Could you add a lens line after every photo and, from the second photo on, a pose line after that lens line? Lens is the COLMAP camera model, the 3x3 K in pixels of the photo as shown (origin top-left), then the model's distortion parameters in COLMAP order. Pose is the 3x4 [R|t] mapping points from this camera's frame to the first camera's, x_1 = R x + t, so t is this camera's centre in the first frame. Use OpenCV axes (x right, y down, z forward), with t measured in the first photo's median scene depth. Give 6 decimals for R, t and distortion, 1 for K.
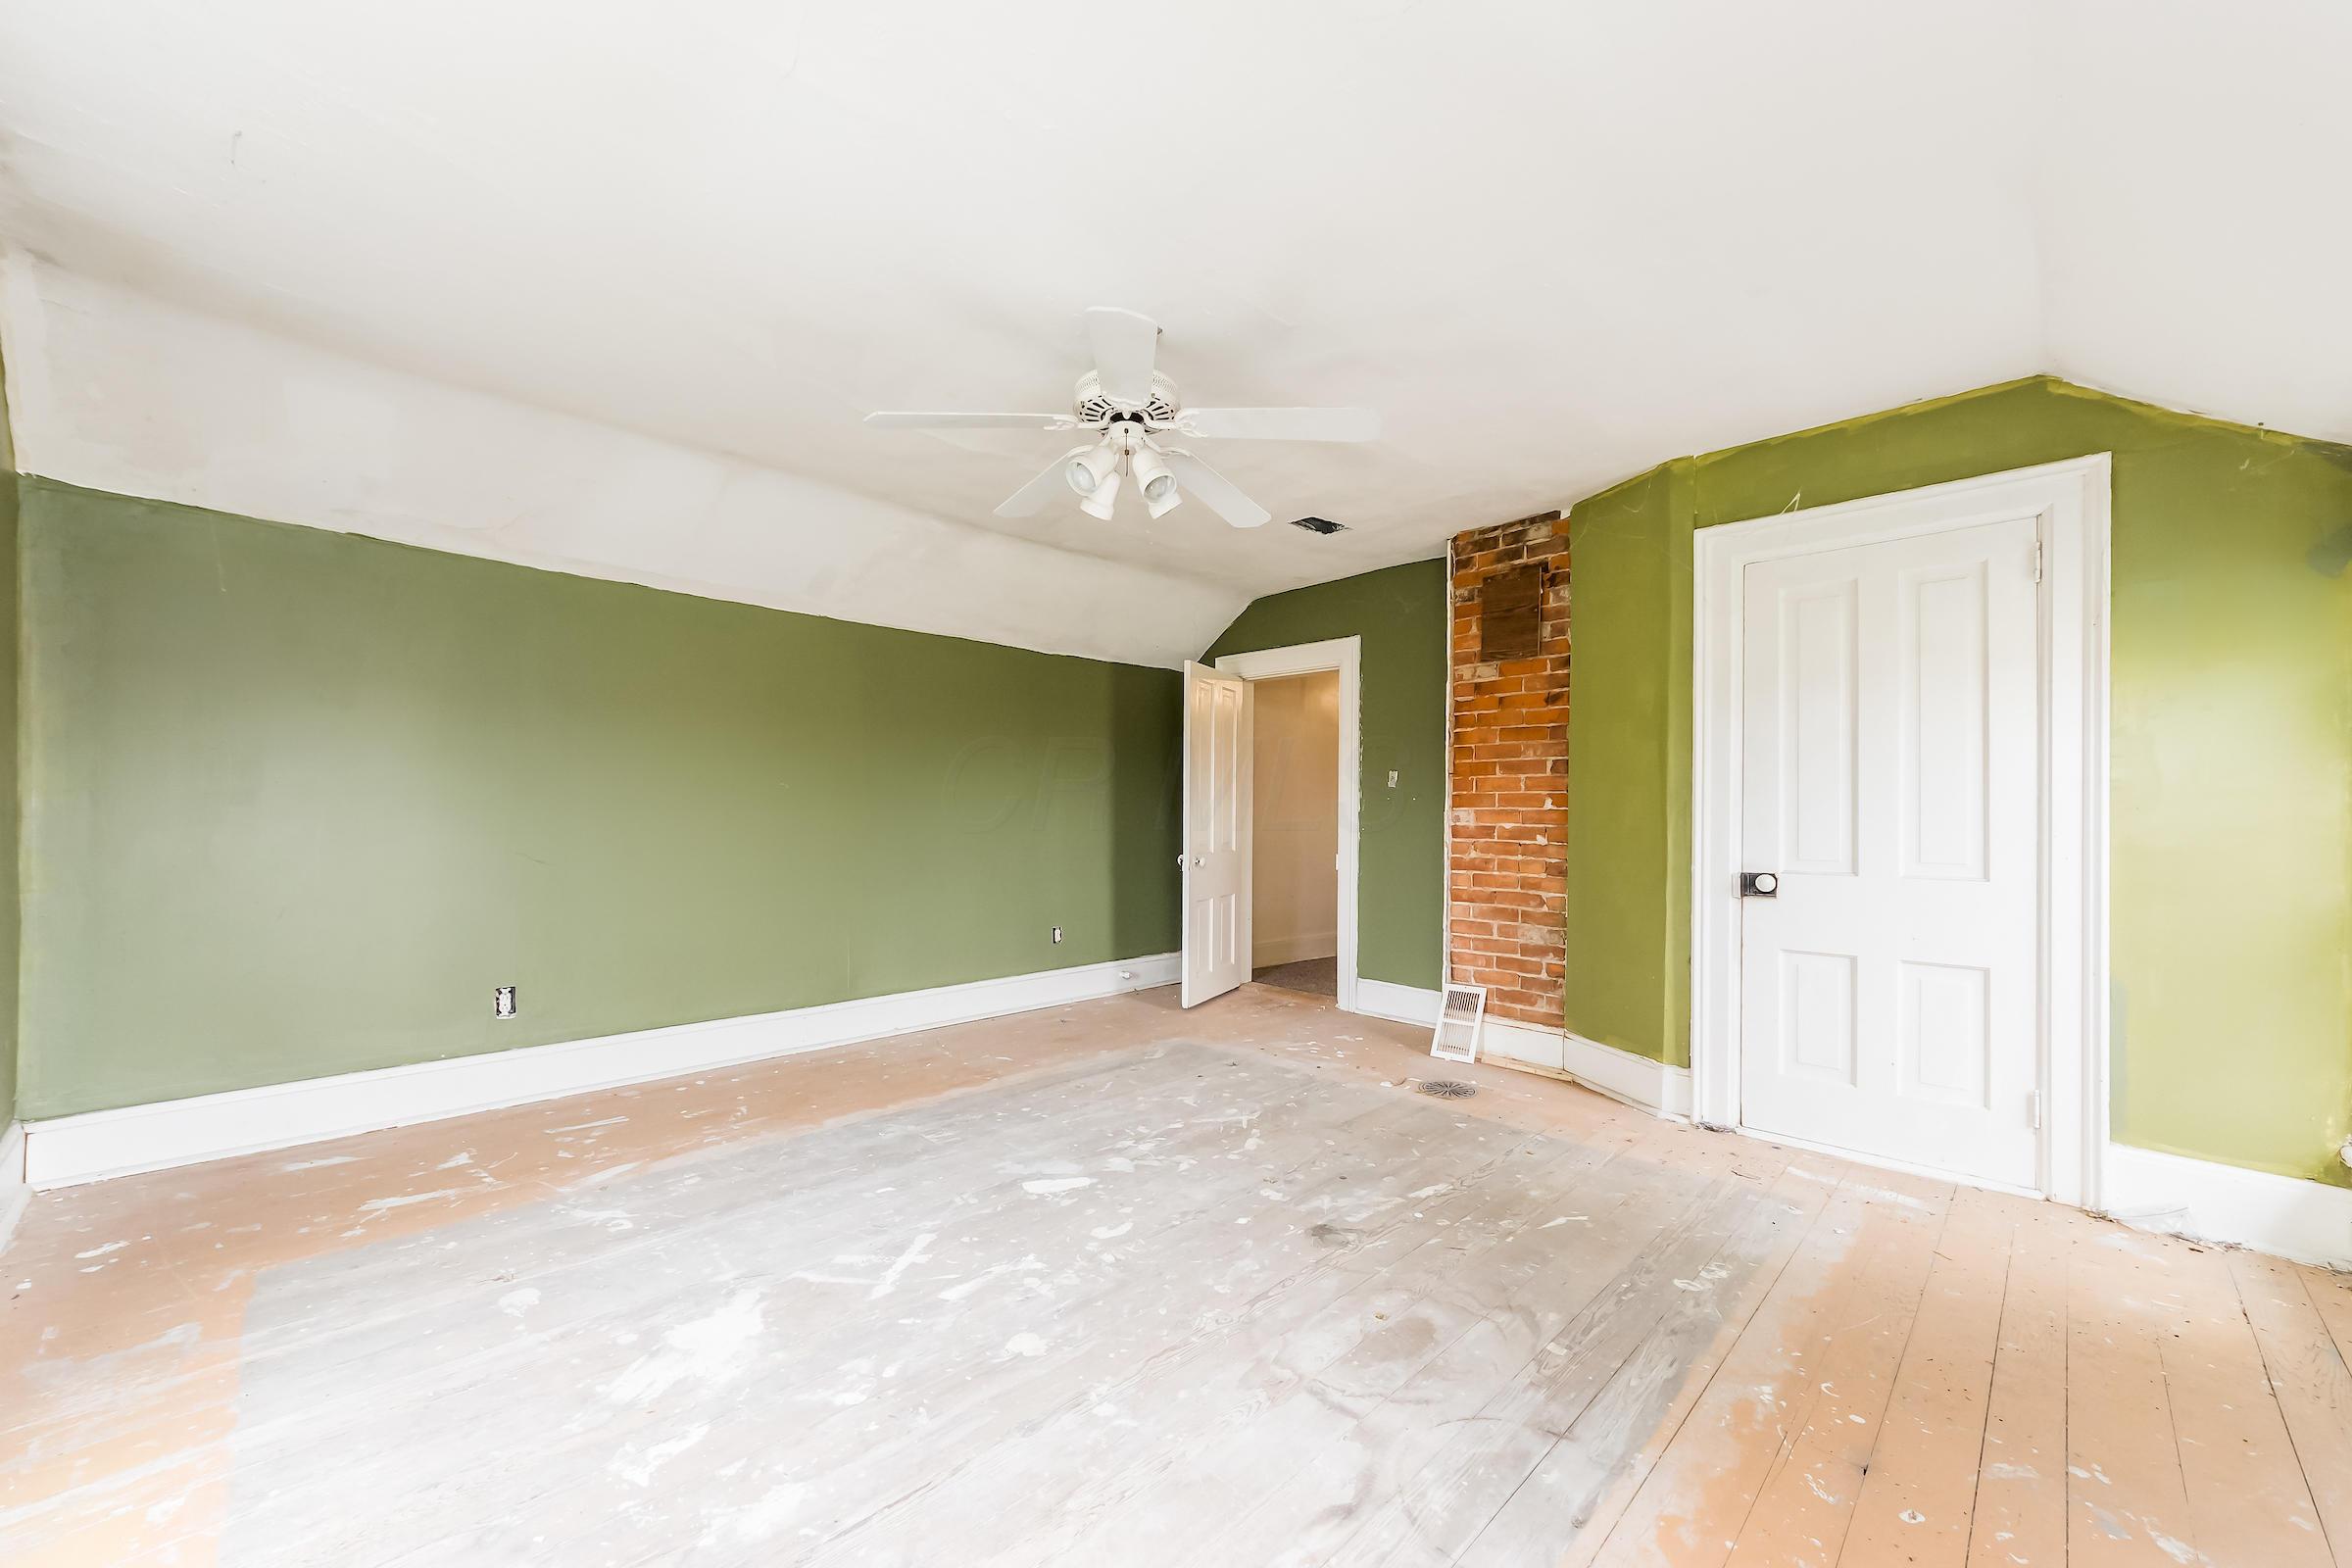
lens RADIAL K [[857.7, 0, 1158.4], [0, 857.7, 812.0], [0, 0, 1]] dist [0.006749, -0.000207]
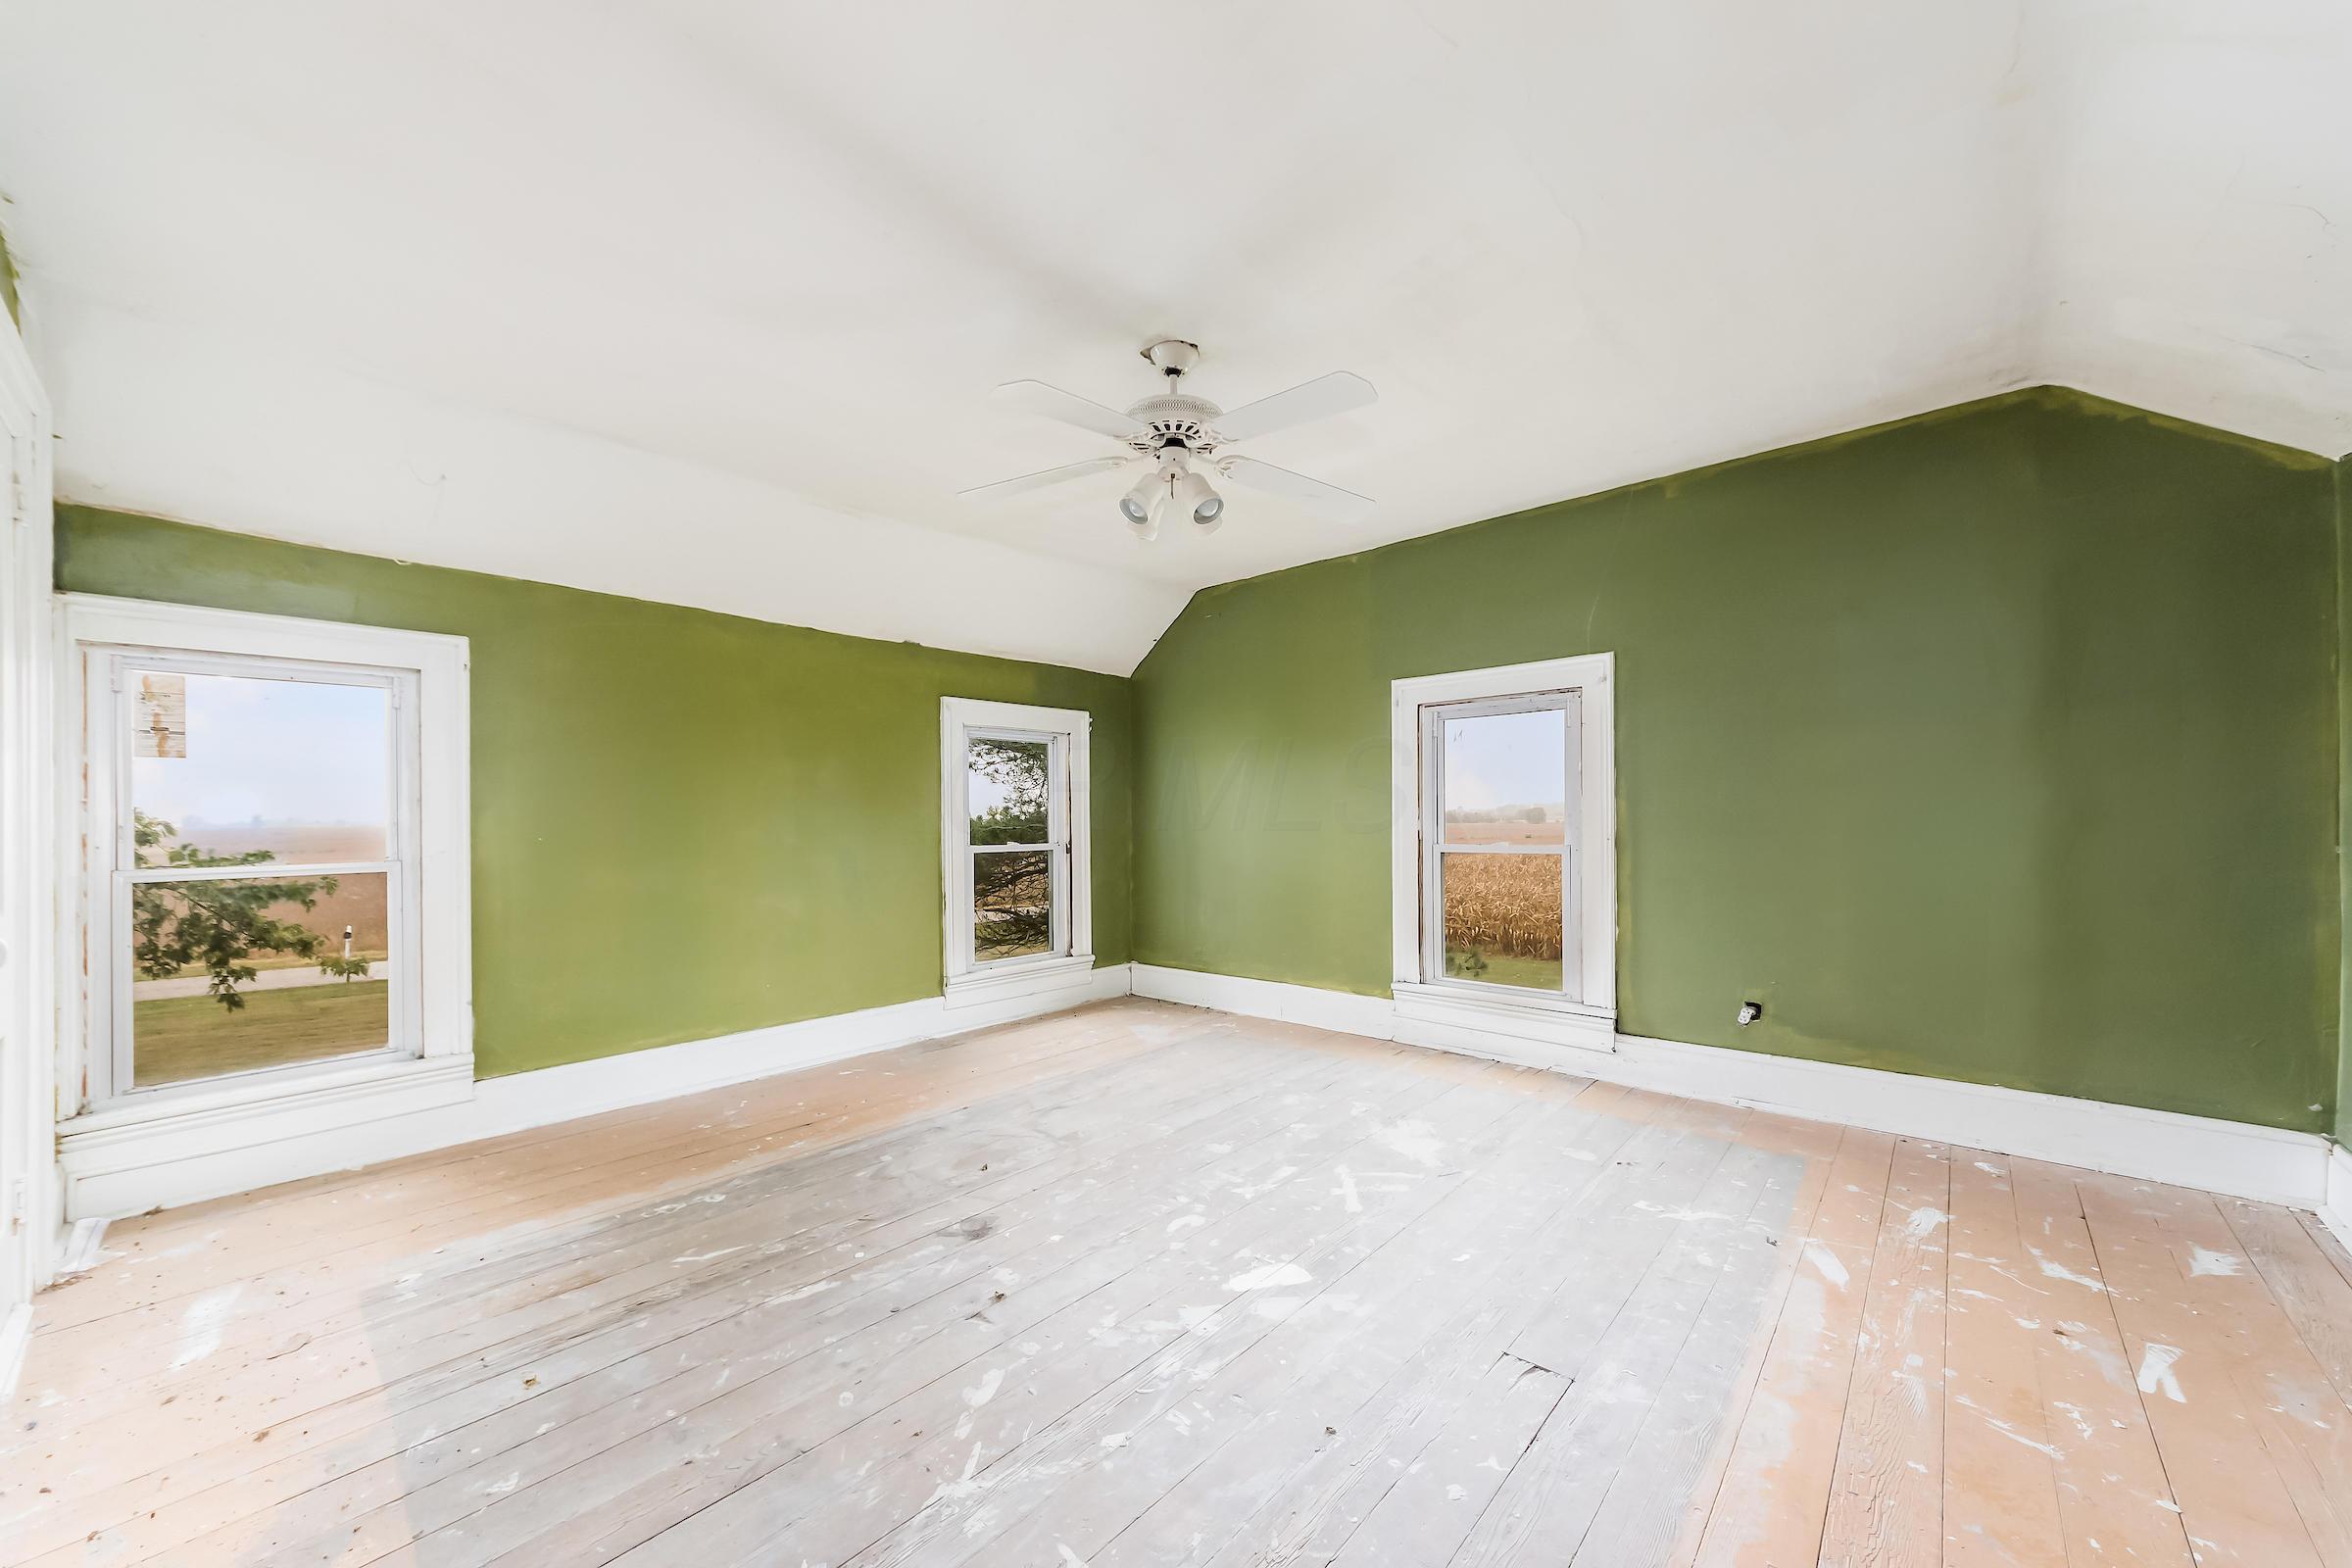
lens RADIAL K [[857.7, 0, 1158.4], [0, 857.7, 812.0], [0, 0, 1]] dist [0.006749, -0.000207]
pose [[-0.999096, 0.001196, -0.042489, 0.020603], [0.001757, 0.999912, -0.013176, 0.006240], [0.042470, -0.013238, -0.999010, 1.880319]]
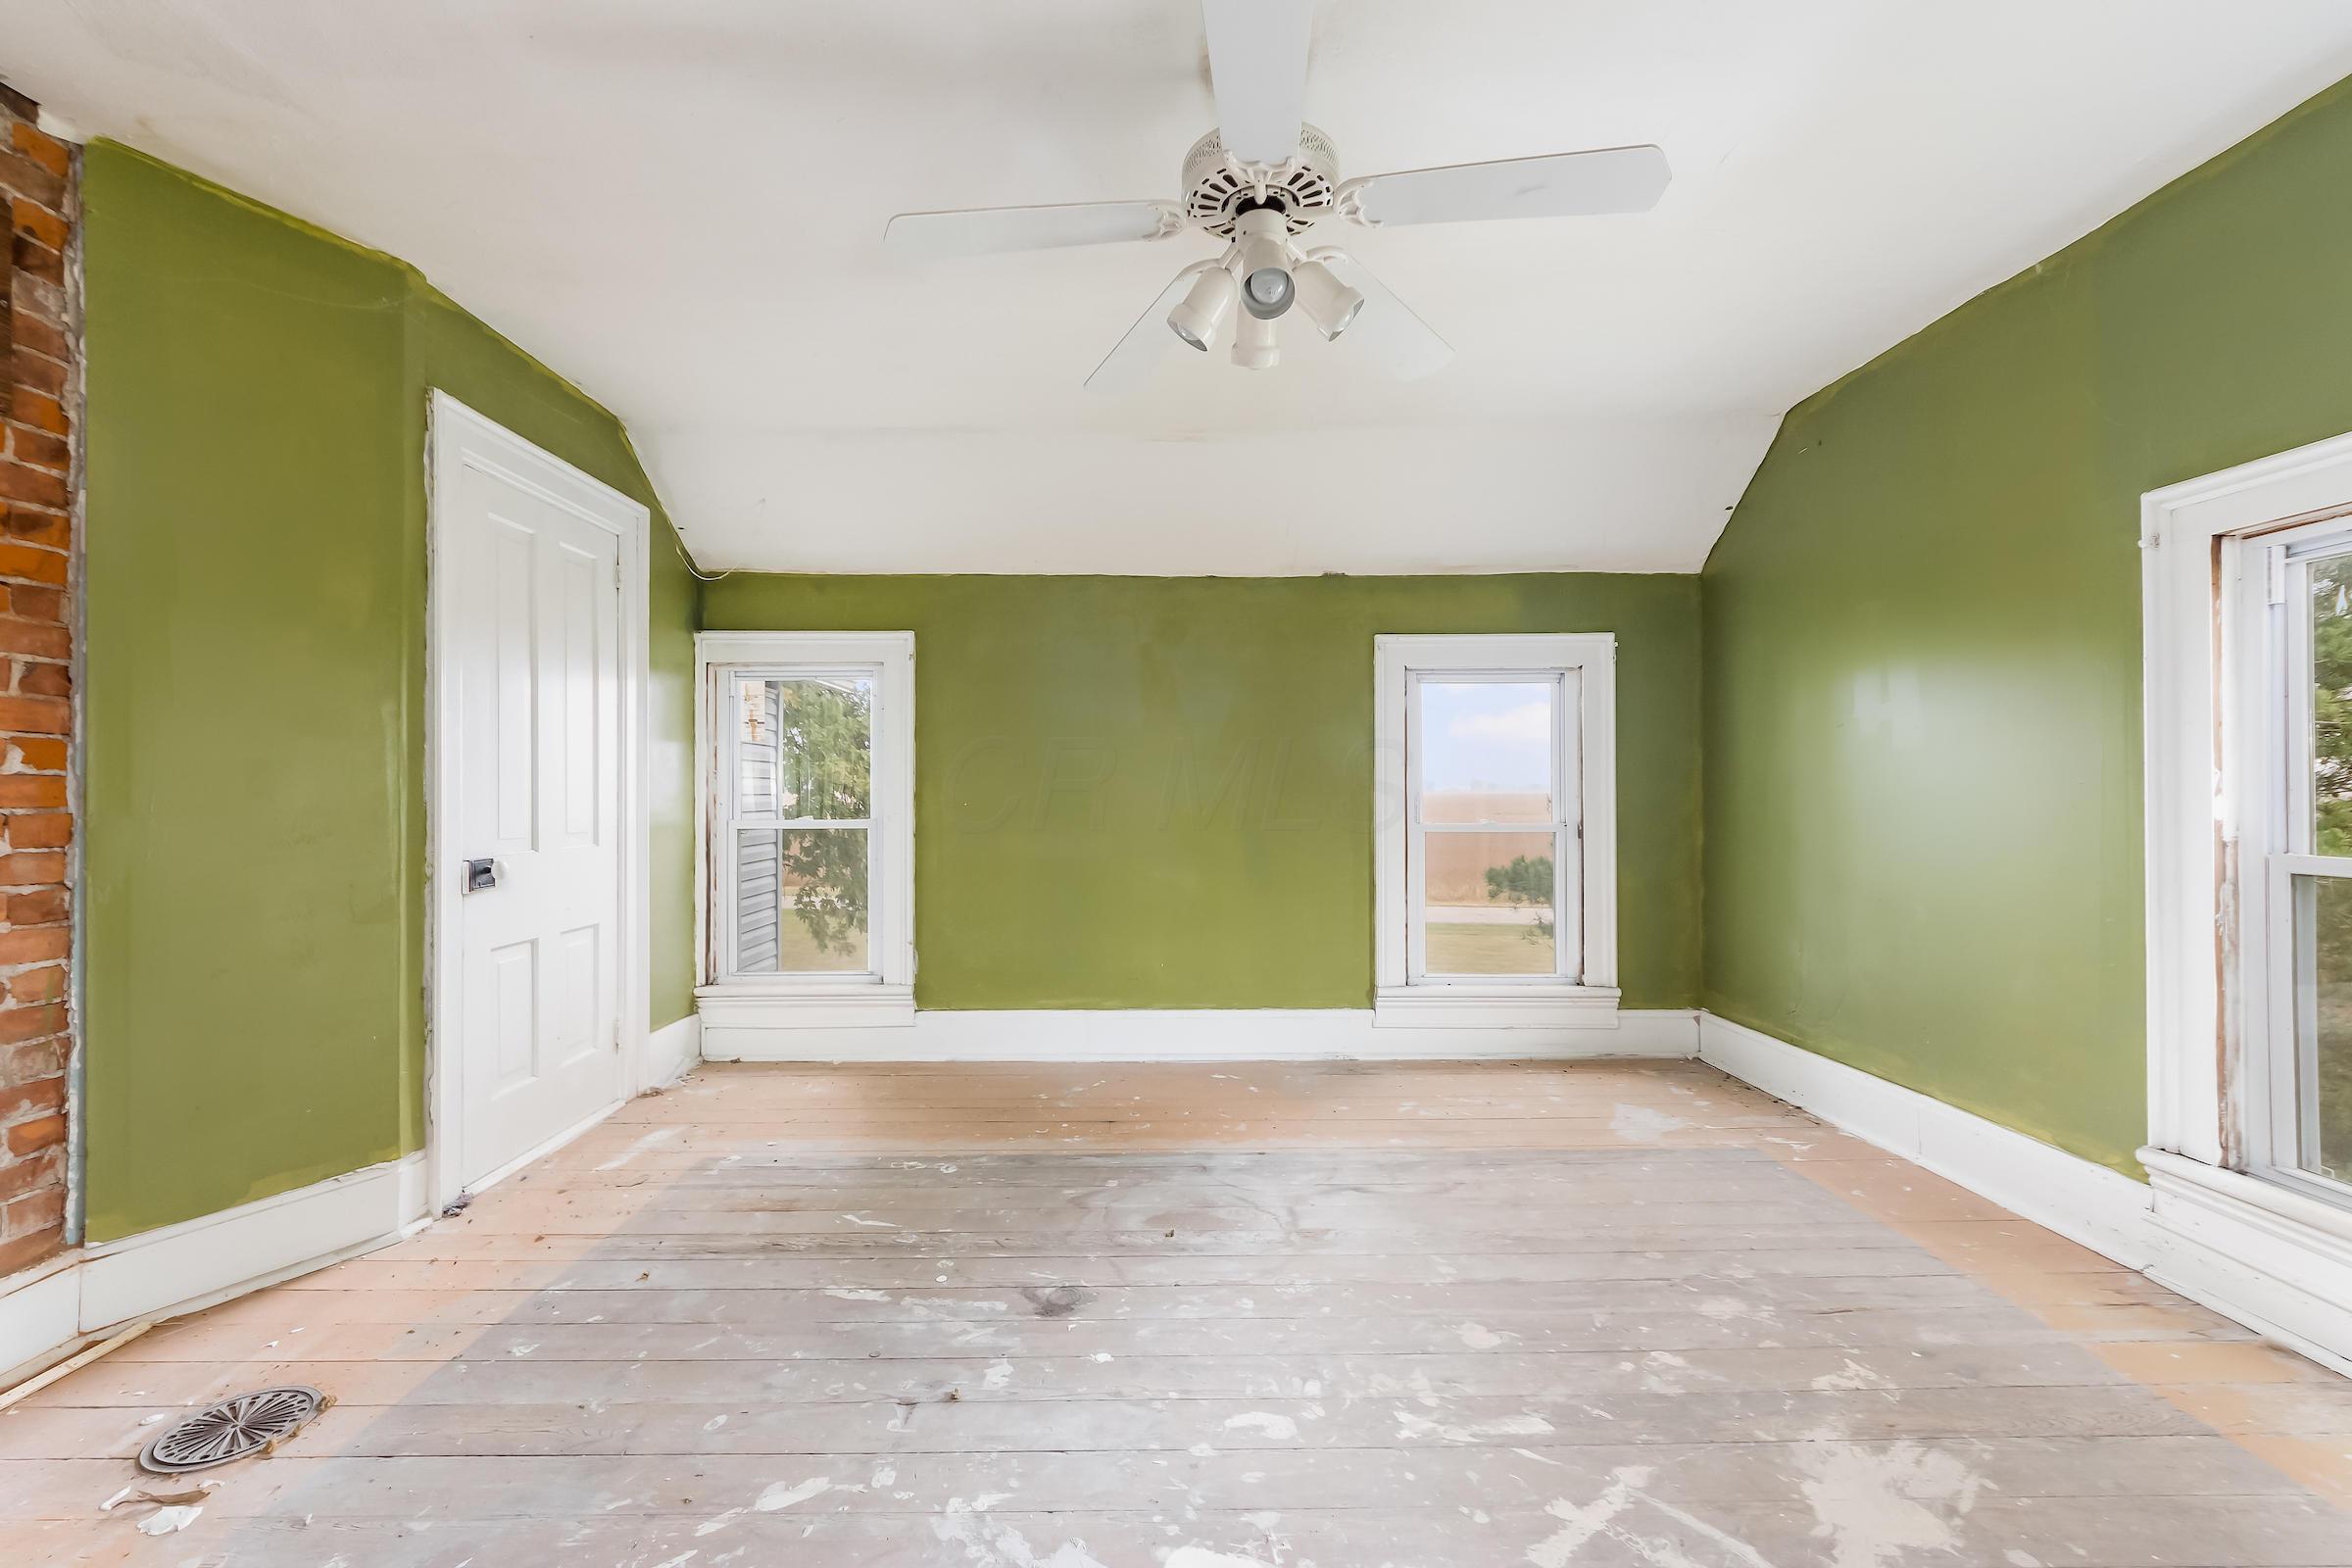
lens RADIAL K [[961.1, 0, 1176.0], [0, 961.1, 784.0], [0, 0, 1]] dist [0.002495, -0.000219]
pose [[-0.717760, -0.001891, 0.696288, -0.479090], [-0.007597, 0.999958, -0.005116, 0.000248], [-0.696249, -0.008961, -0.717744, 1.459111]]
